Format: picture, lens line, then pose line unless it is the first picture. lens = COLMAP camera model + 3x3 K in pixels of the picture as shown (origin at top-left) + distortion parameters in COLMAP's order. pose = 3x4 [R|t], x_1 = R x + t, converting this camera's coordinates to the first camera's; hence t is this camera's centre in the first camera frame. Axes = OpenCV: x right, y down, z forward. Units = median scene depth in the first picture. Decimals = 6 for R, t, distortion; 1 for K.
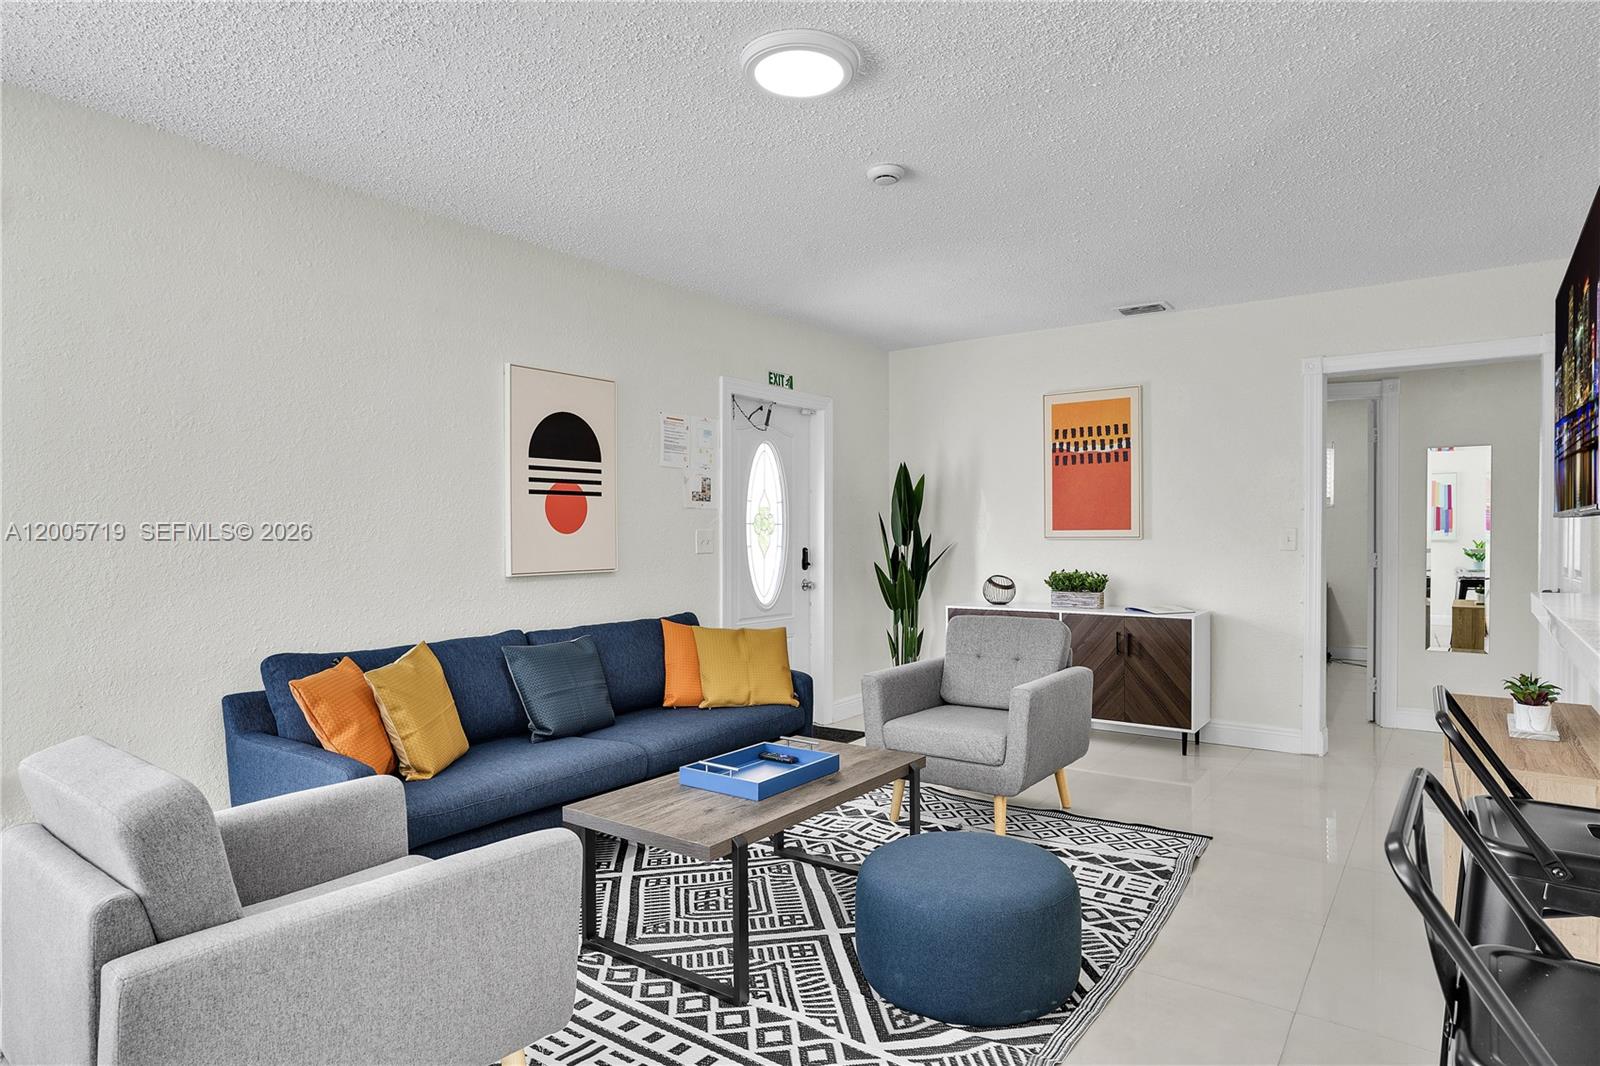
lens RADIAL K [[912.6, 0, 800.0], [0, 912.6, 533.0], [0, 0, 1]] dist [-0.004317, -0.000317]
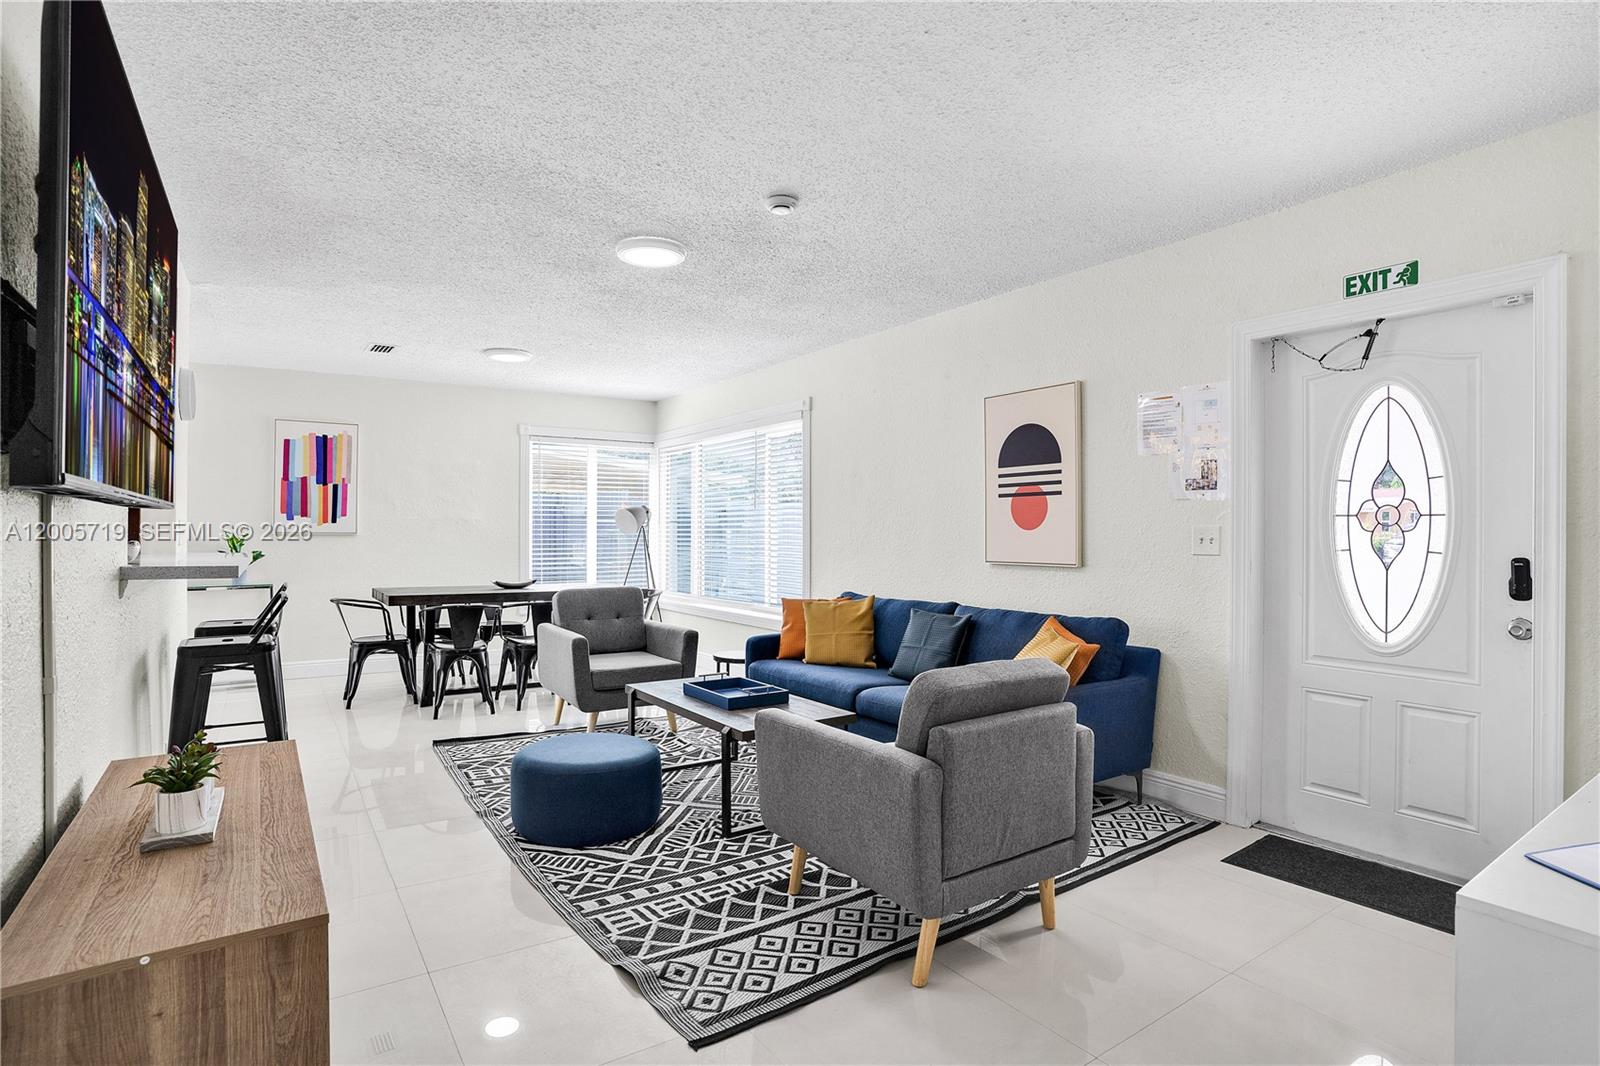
lens RADIAL K [[785.4, 0, 800.0], [0, 785.4, 533.0], [0, 0, 1]] dist [-0.061493, 0.000181]
pose [[-0.325387, 0.002540, -0.945577, 0.737773], [-0.004183, 0.999983, 0.004126, 0.001795], [0.945572, 0.005298, -0.325371, 1.010754]]
